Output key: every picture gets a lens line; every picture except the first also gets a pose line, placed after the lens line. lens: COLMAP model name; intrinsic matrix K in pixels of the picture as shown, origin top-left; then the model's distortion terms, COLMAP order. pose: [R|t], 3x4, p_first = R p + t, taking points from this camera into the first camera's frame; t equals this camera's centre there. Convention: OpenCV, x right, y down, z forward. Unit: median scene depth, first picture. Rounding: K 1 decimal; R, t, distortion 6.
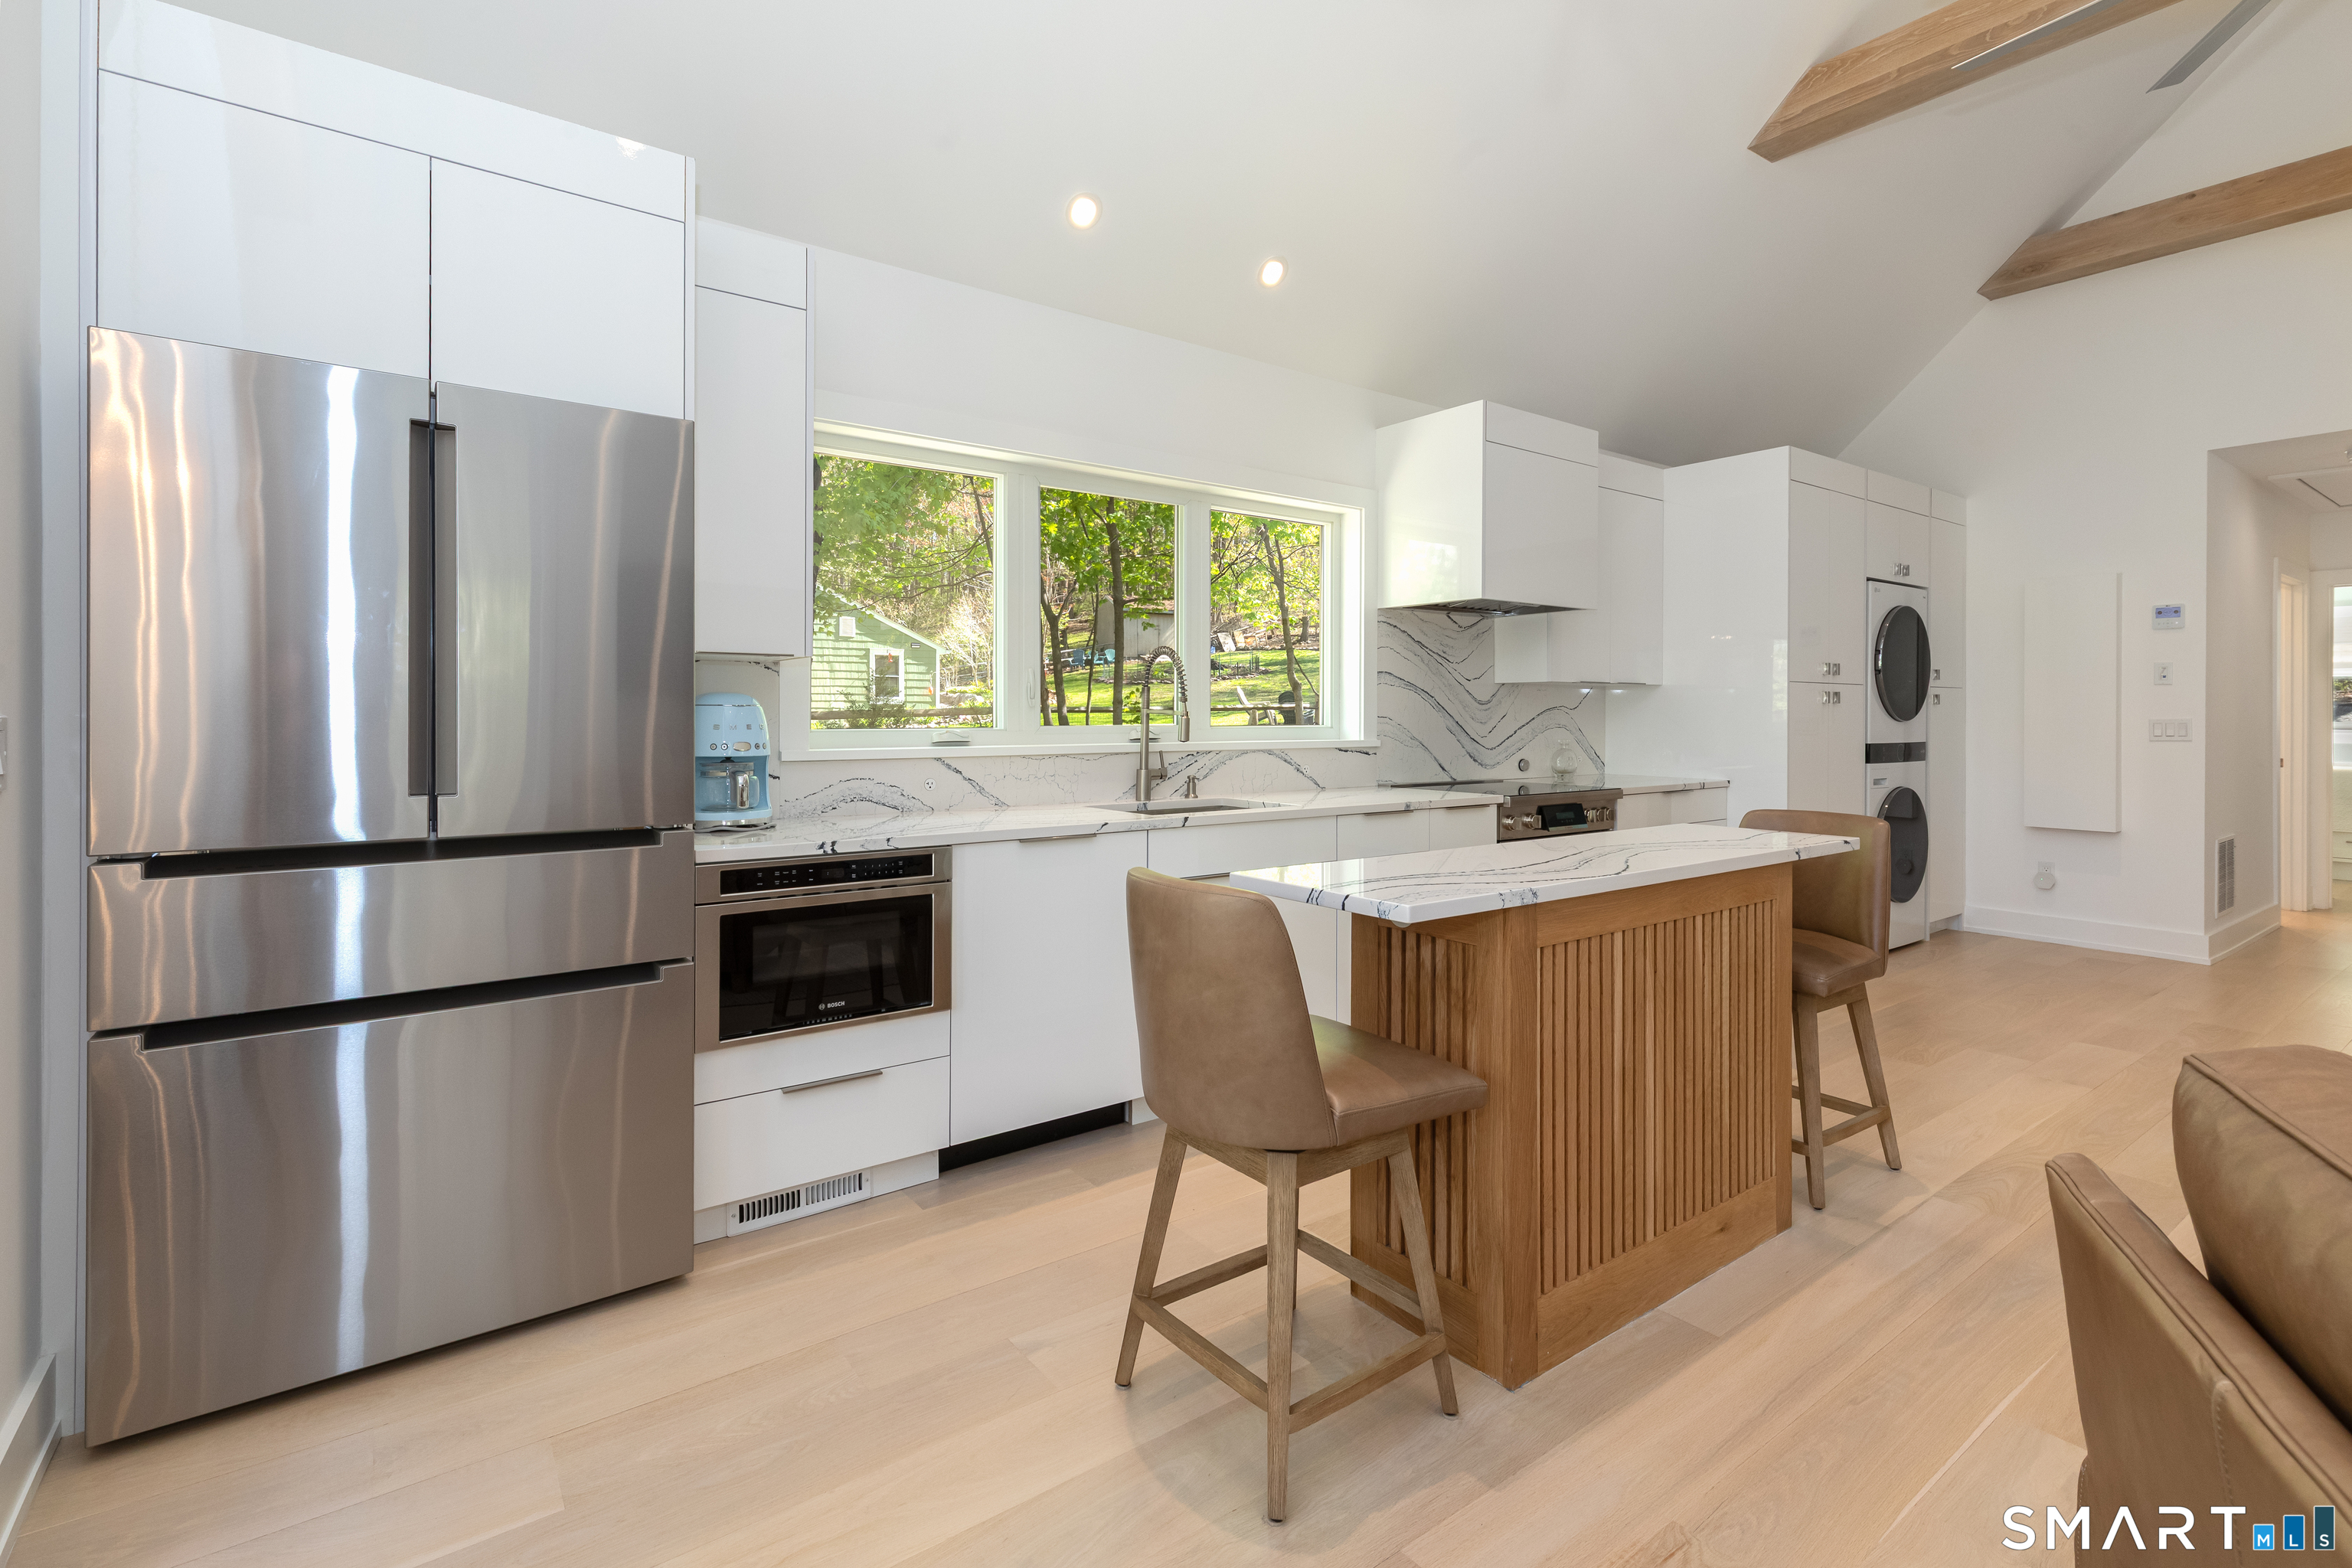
lens RADIAL K [[1077.6, 0, 1195.3], [0, 1077.6, 715.1], [0, 0, 1]] dist [0.009881, -0.000152]
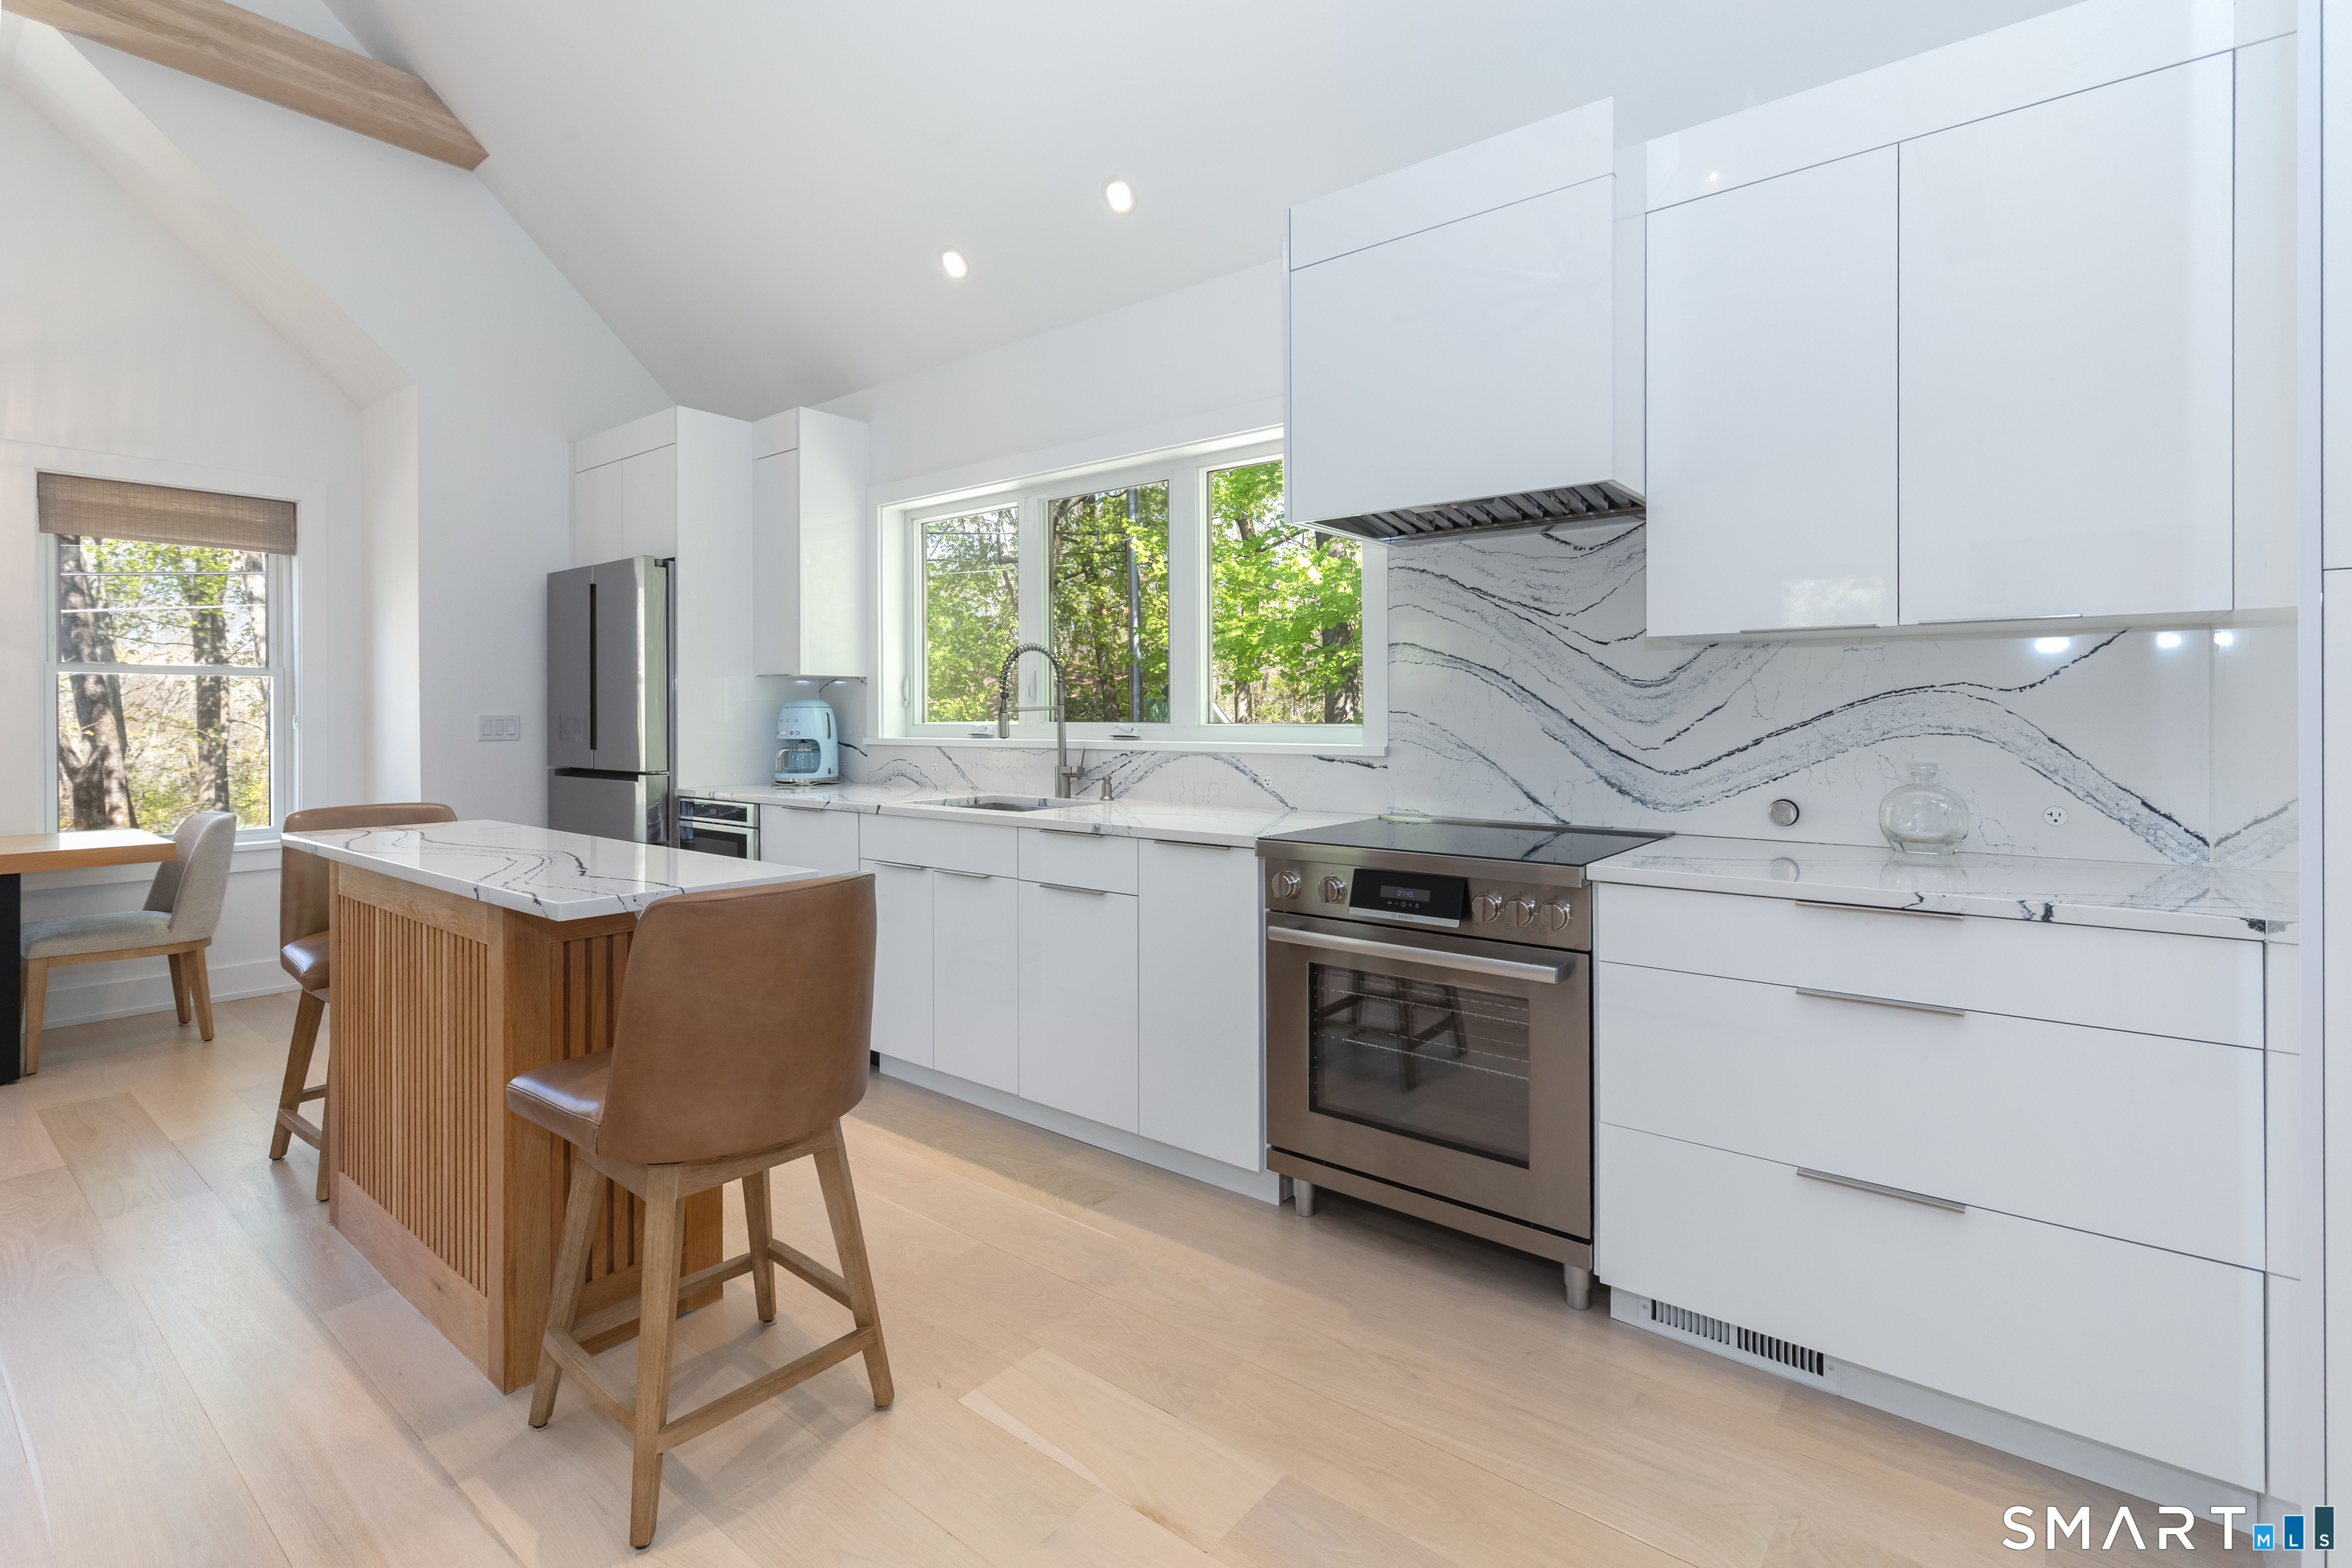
lens RADIAL K [[1085.5, 0, 1202.4], [0, 1085.5, 717.2], [0, 0, 1]] dist [0.007794, -0.000218]
pose [[0.256177, -0.000543, -0.966630, 0.810449], [0.003224, 0.999995, 0.000292, 0.004413], [0.966625, -0.003191, 0.256177, 0.737290]]
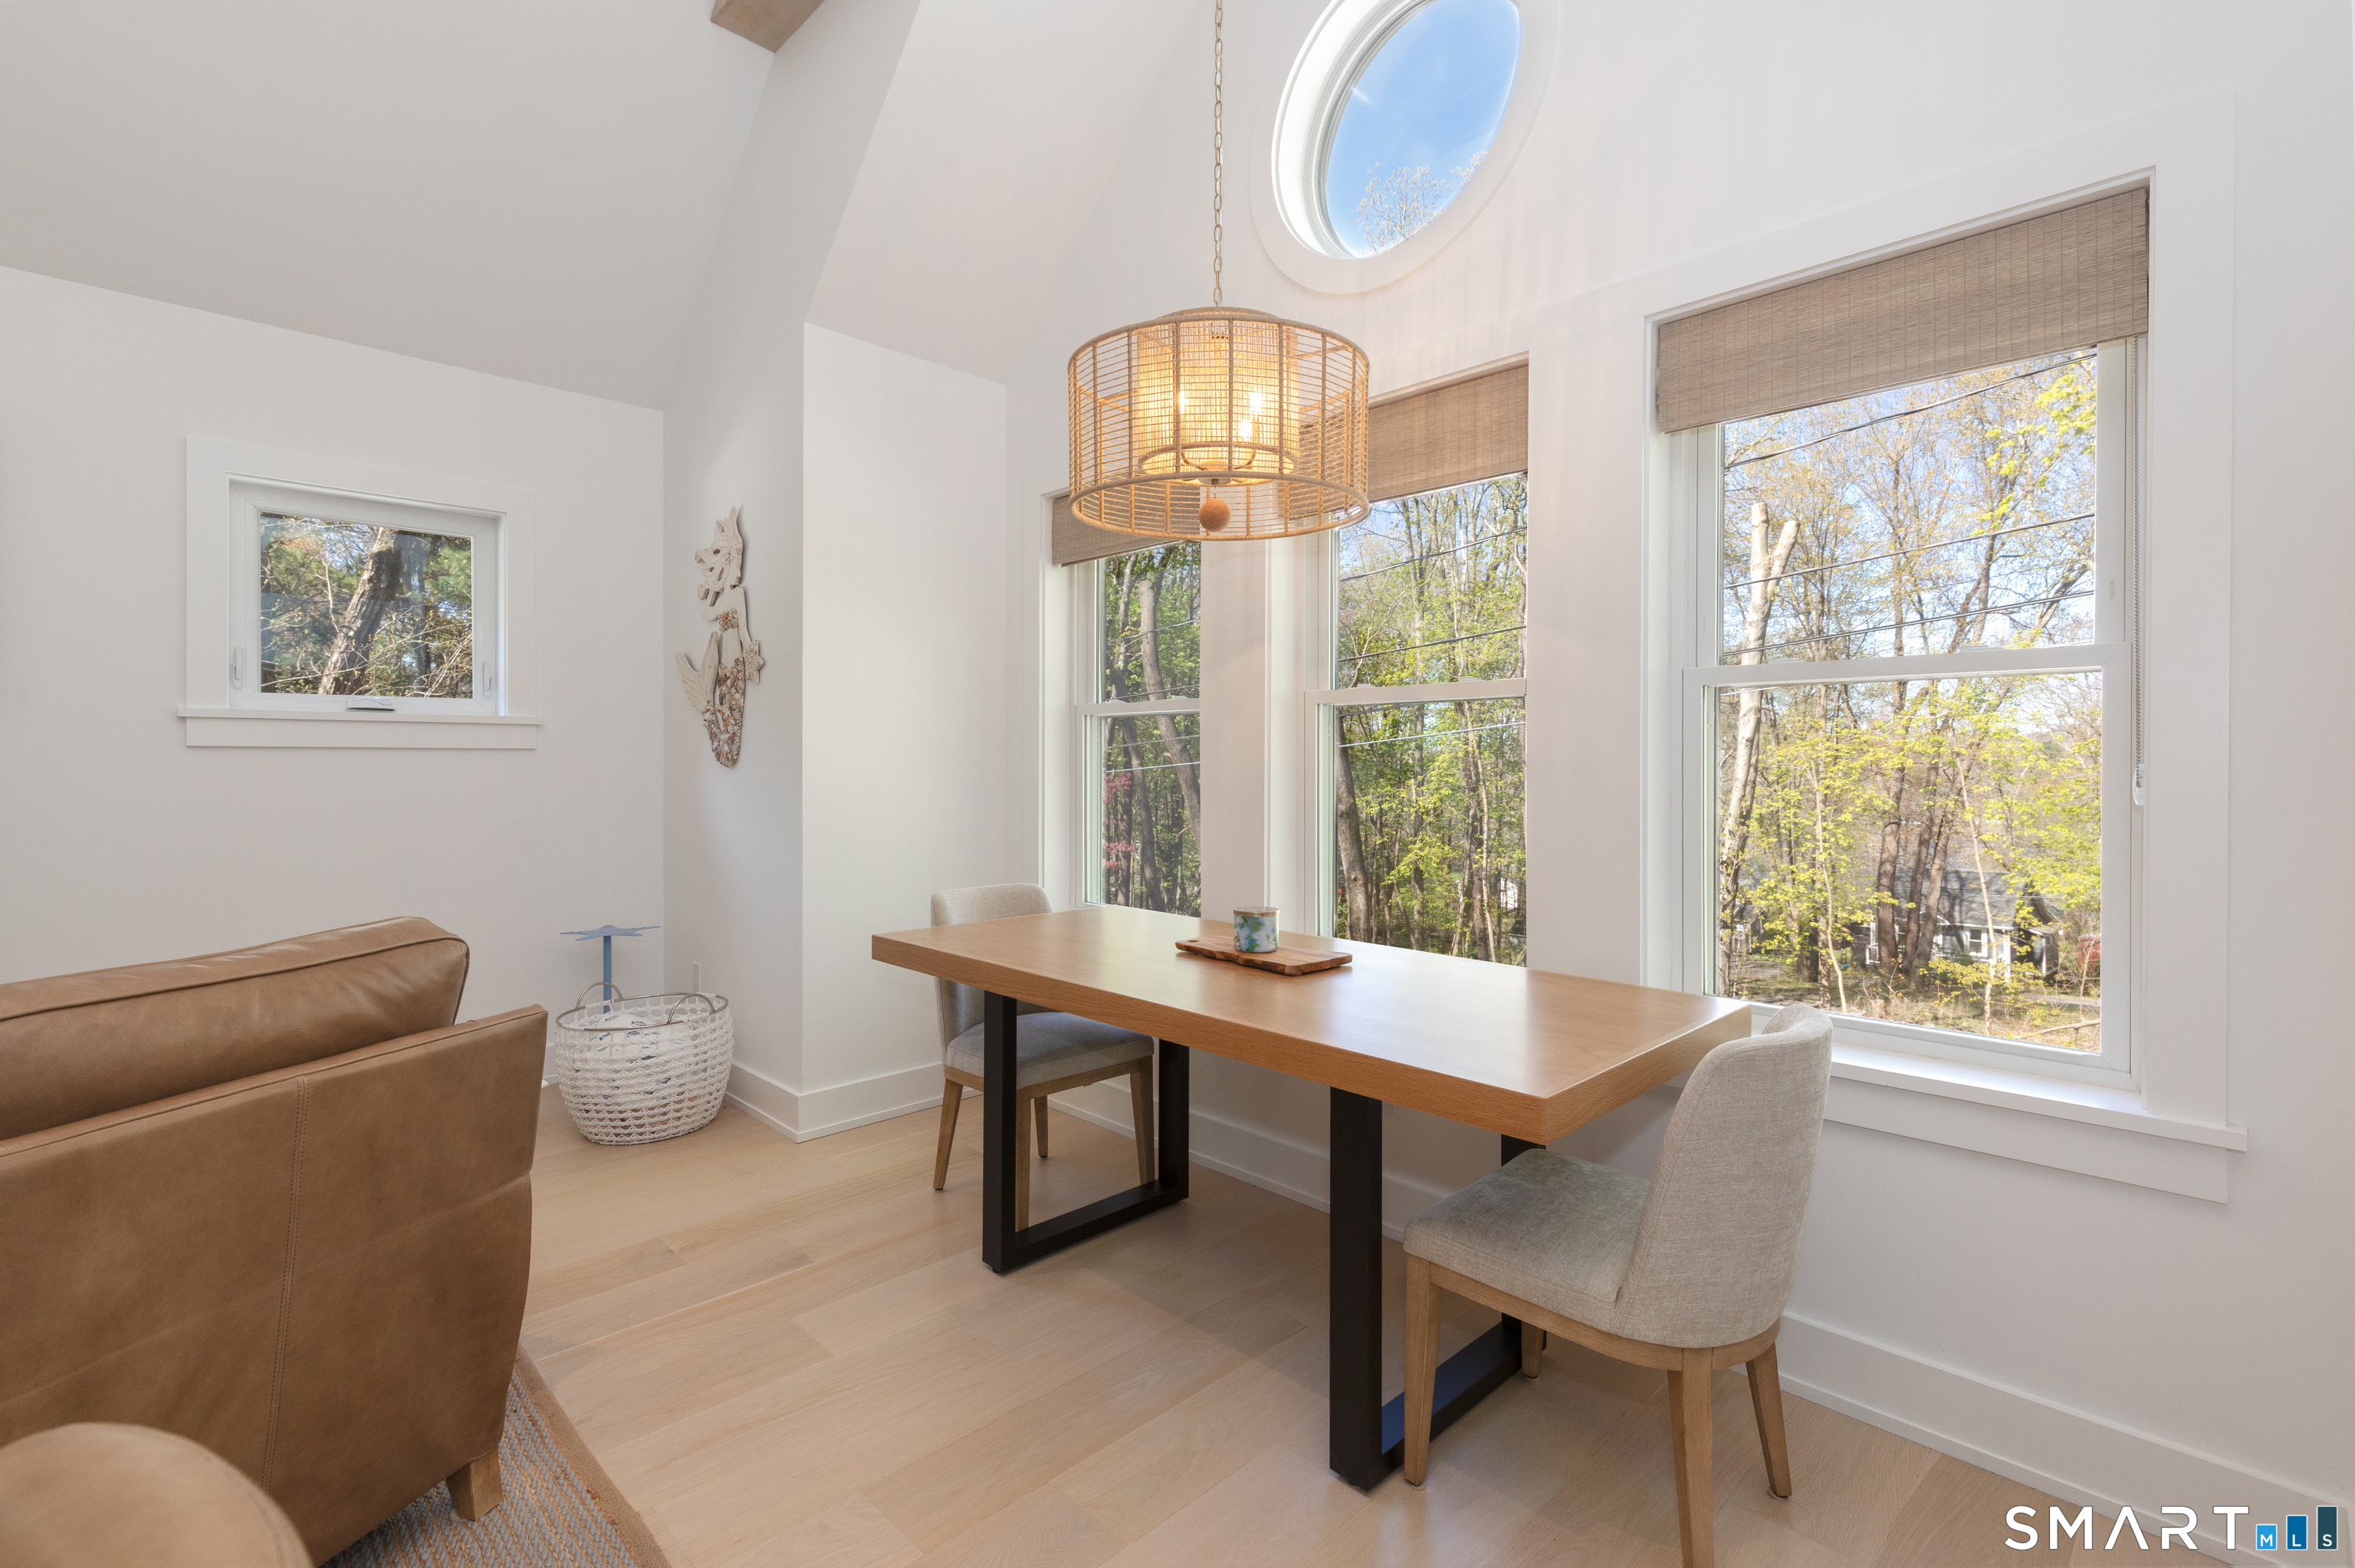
lens RADIAL K [[1053.1, 0, 1217.3], [0, 1053.1, 769.4], [0, 0, 1]] dist [0.002530, 0.000016]
pose [[-0.989422, -0.005248, -0.144968, -0.071603], [-0.005884, 0.999975, 0.003959, 0.000892], [0.144944, 0.004770, -0.989428, 0.477136]]
